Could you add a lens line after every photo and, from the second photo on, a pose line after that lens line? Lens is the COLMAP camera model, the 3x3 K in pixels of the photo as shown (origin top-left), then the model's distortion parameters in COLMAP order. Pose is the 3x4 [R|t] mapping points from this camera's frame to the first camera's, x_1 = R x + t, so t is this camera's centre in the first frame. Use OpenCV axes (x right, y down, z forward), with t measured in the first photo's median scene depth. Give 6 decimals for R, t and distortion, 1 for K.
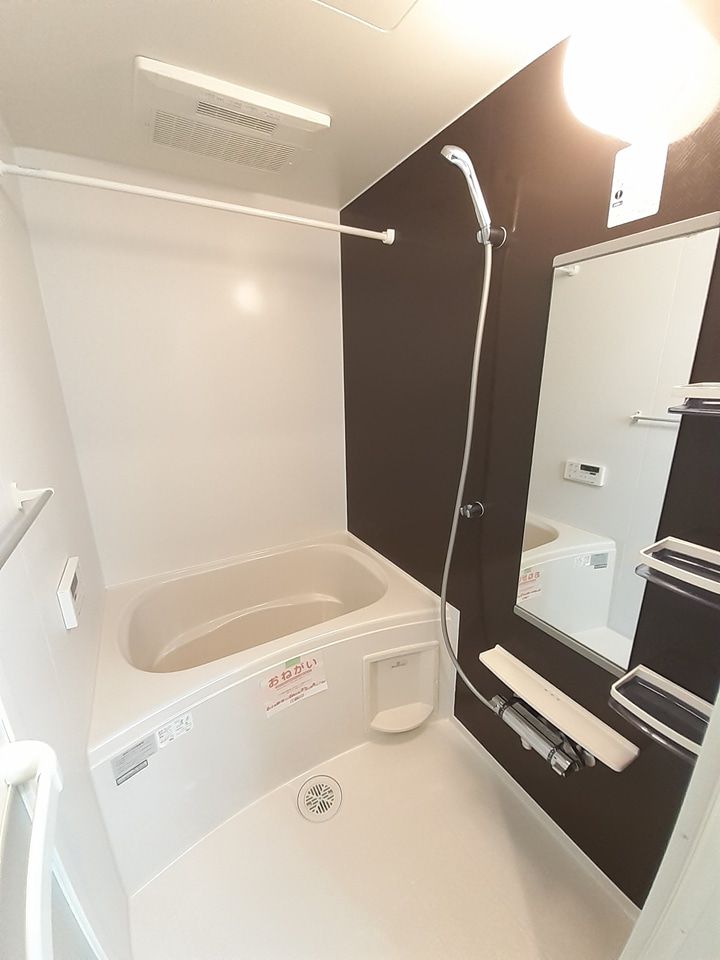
lens RADIAL K [[382.9, 0, 360.0], [0, 382.9, 480.0], [0, 0, 1]] dist [0.000932, -0.008054]
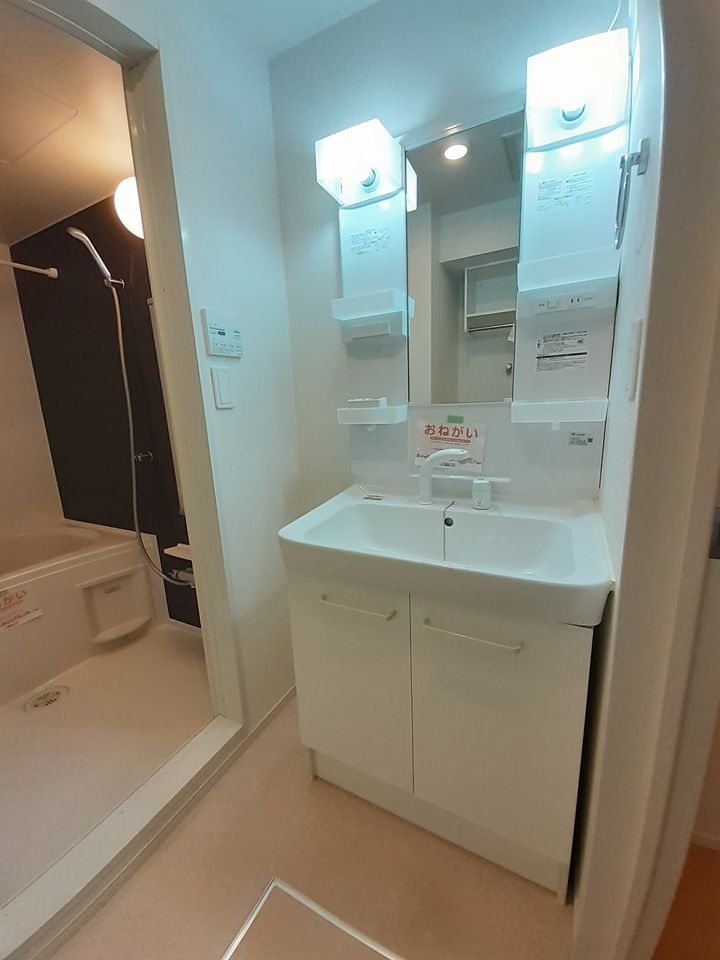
lens RADIAL K [[382.9, 0, 360.0], [0, 382.9, 480.0], [0, 0, 1]] dist [0.000932, -0.008054]
pose [[0.837054, -0.133002, 0.530709, 0.175343], [0.180065, 0.982933, -0.037669, 0.337223], [-0.516641, 0.127093, 0.846717, -0.621401]]
